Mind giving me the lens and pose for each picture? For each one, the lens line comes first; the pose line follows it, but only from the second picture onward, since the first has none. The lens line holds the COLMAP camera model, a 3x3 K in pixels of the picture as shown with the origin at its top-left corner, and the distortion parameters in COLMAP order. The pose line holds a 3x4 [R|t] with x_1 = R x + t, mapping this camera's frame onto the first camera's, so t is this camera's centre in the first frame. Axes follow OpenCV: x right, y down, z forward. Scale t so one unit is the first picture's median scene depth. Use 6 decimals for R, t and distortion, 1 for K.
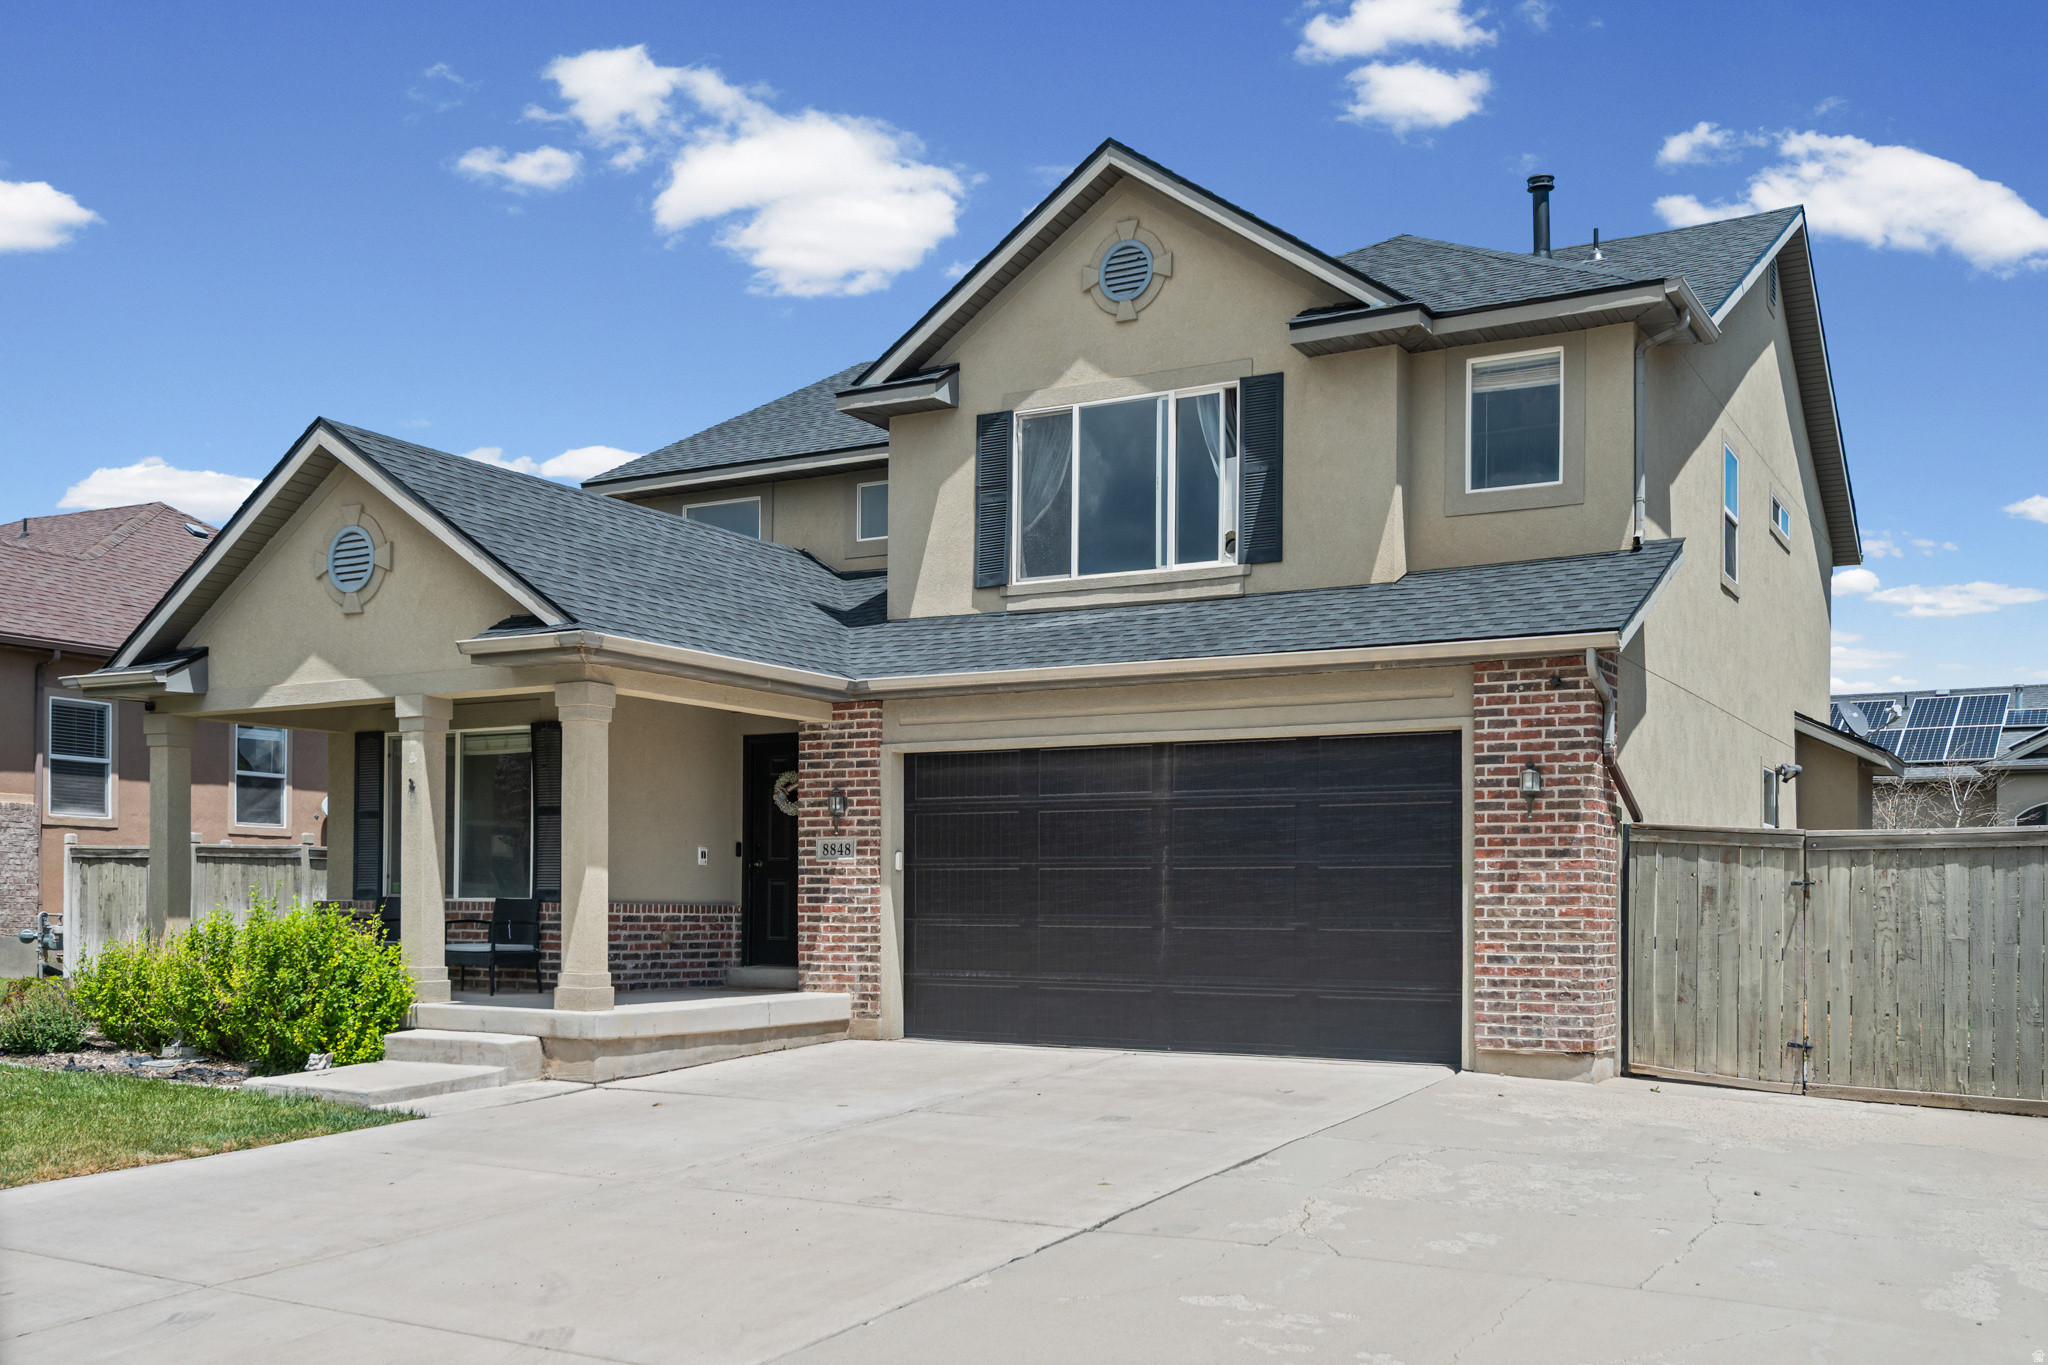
lens RADIAL K [[1647.1, 0, 1026.2], [0, 1647.1, 872.8], [0, 0, 1]] dist [-0.005663, 0.003900]
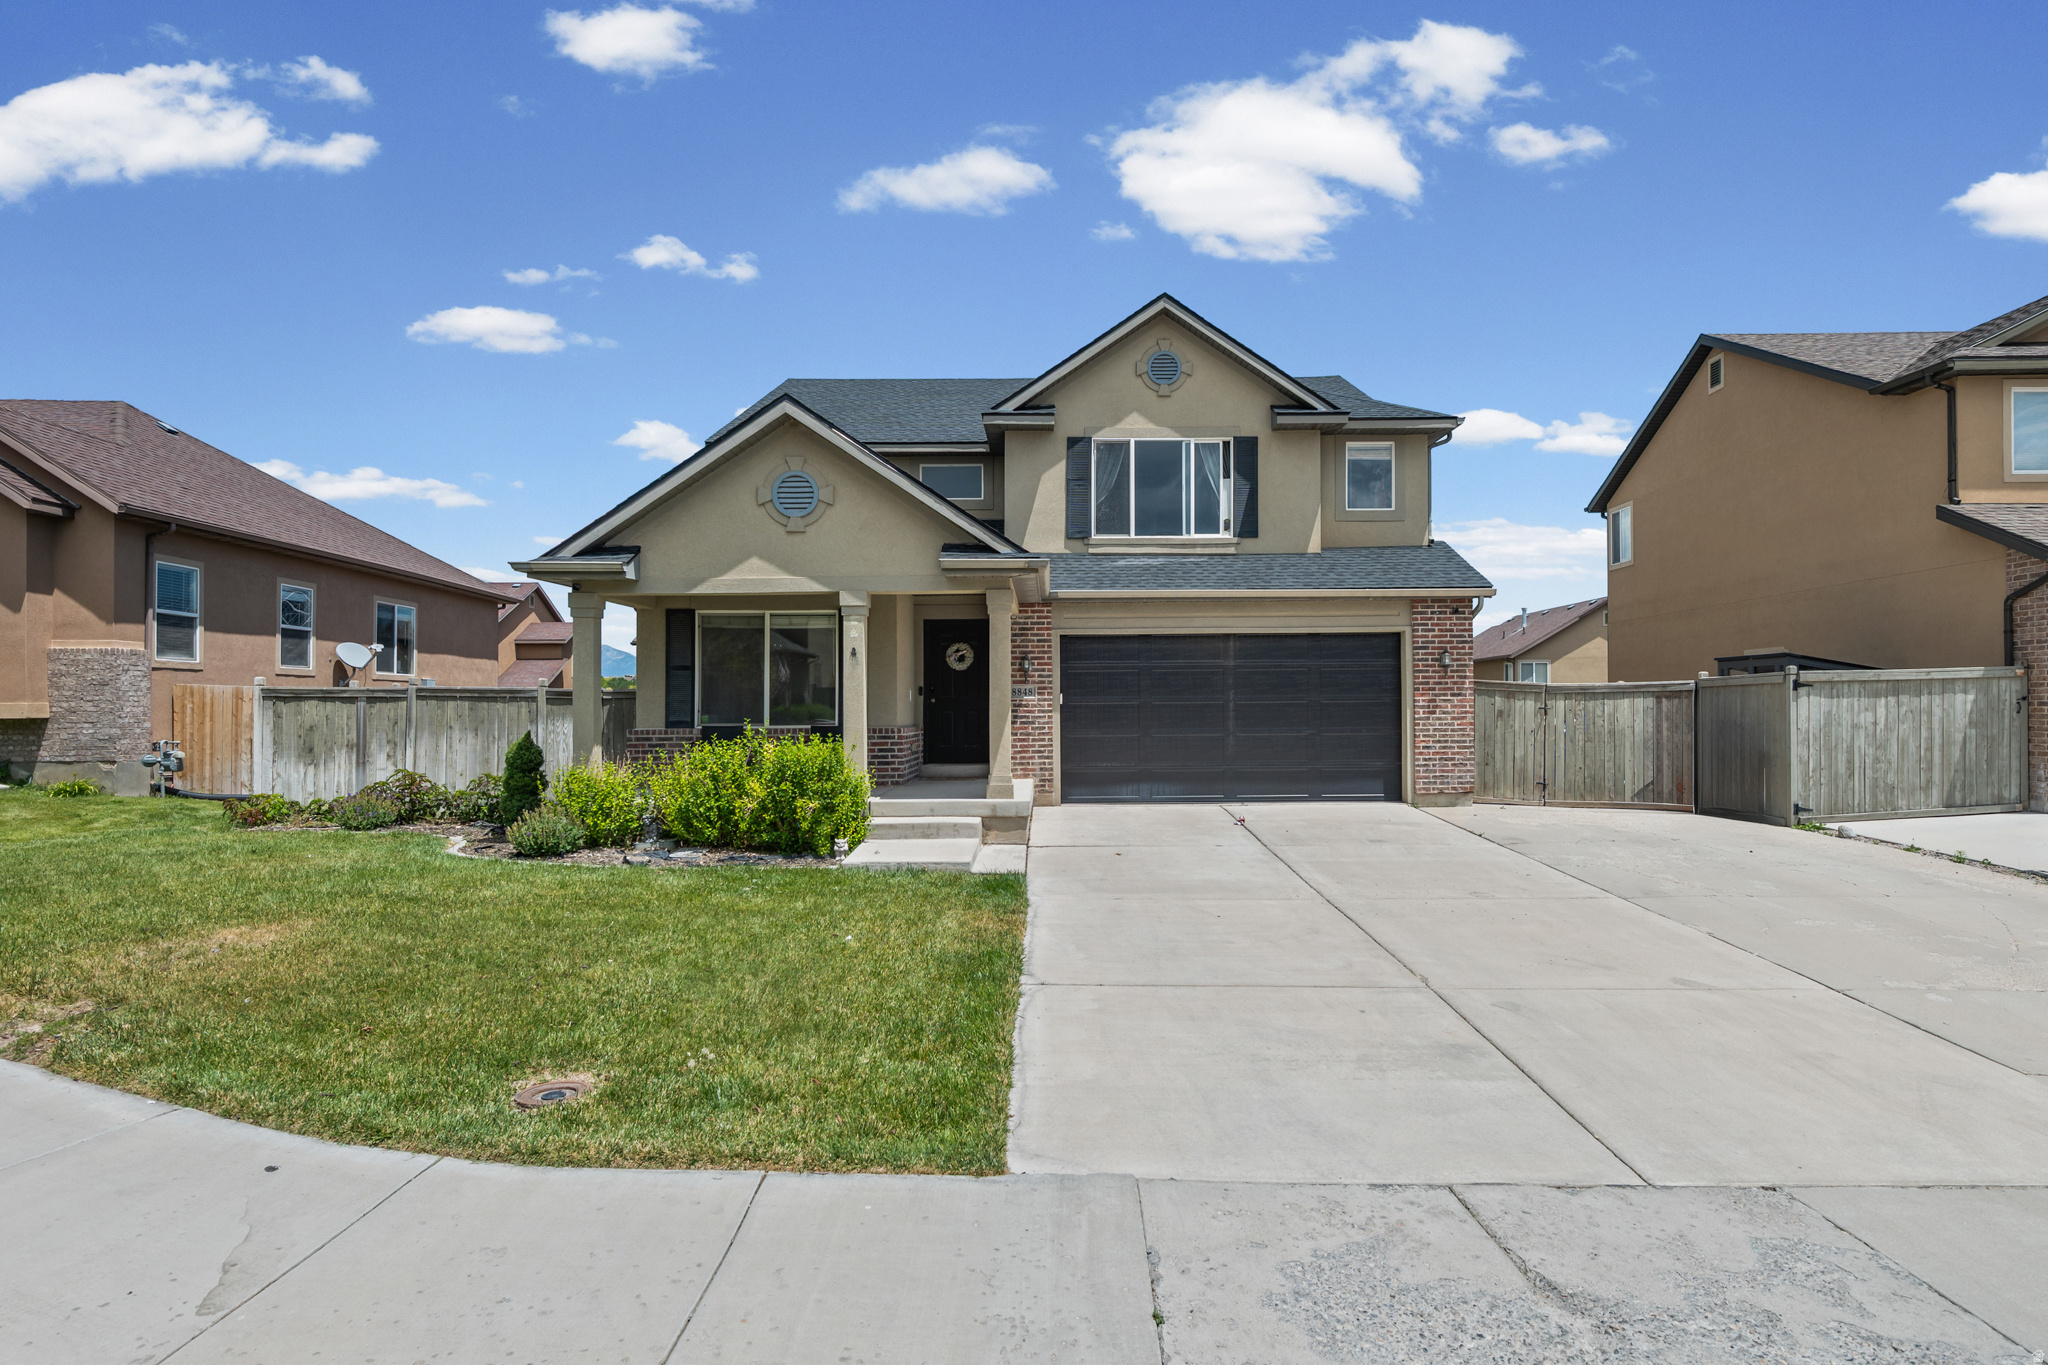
lens RADIAL K [[941.6, 0, 1024.3], [0, 941.6, 686.3], [0, 0, 1]] dist [0.002704, -0.000133]
pose [[0.893615, -0.002610, 0.448827, -0.549152], [0.004586, 0.999984, -0.003316, -0.016943], [-0.448811, 0.005022, 0.893613, 0.157620]]
